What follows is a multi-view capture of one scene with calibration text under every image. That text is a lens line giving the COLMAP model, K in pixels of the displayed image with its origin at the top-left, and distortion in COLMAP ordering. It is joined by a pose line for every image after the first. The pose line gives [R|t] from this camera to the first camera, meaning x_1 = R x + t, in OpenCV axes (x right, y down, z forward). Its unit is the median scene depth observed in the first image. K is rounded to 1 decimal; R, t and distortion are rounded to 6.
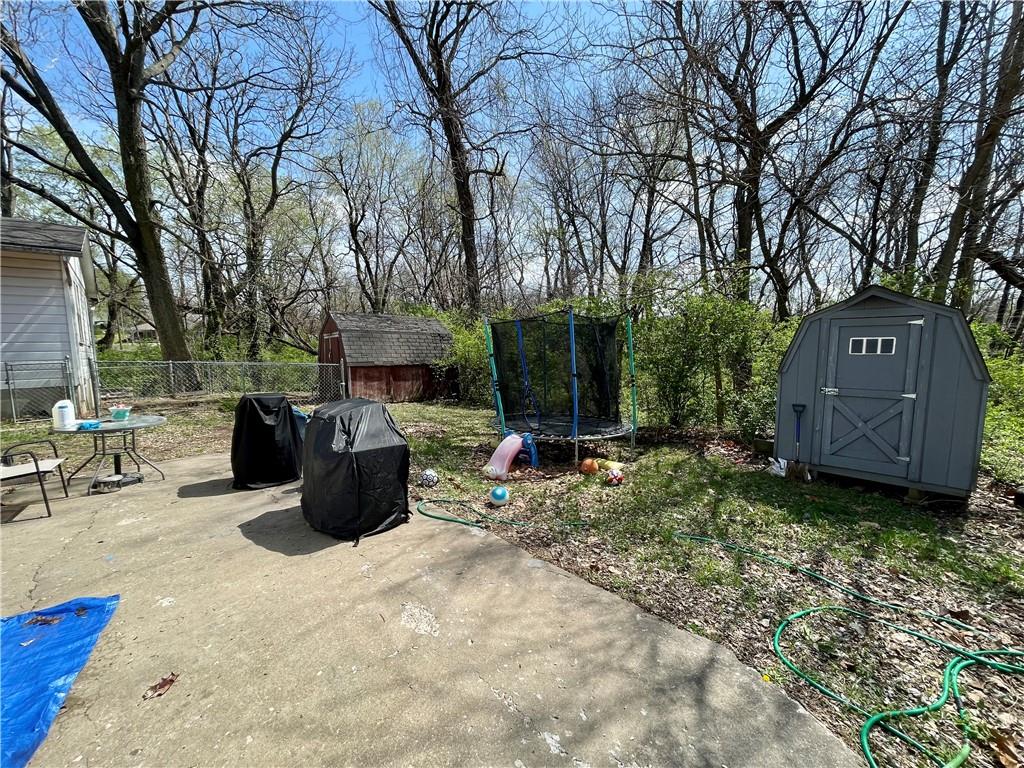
lens RADIAL K [[430.0, 0, 508.0], [0, 430.0, 388.6], [0, 0, 1]] dist [0.000047, 0.000112]
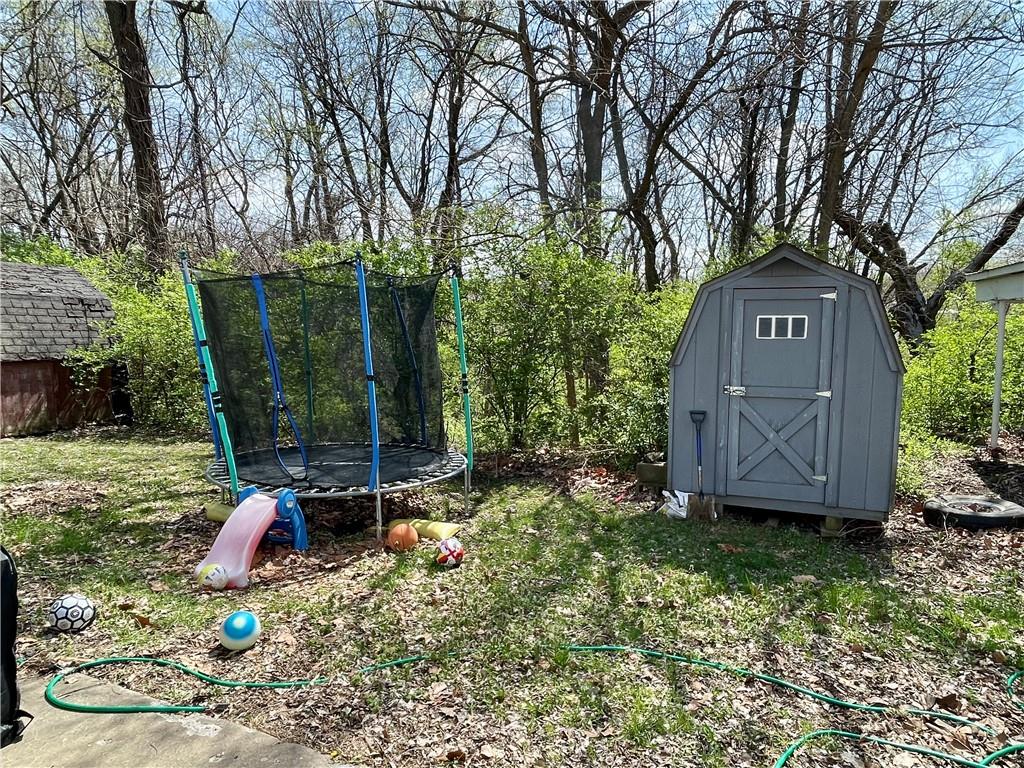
lens RADIAL K [[662.5, 0, 511.6], [0, 662.5, 386.1], [0, 0, 1]] dist [-0.000027, -0.005984]
pose [[0.913758, -0.035386, 0.404714, -0.026664], [0.035361, 0.999346, 0.007541, -0.020584], [-0.404716, 0.007421, 0.914412, 0.135892]]
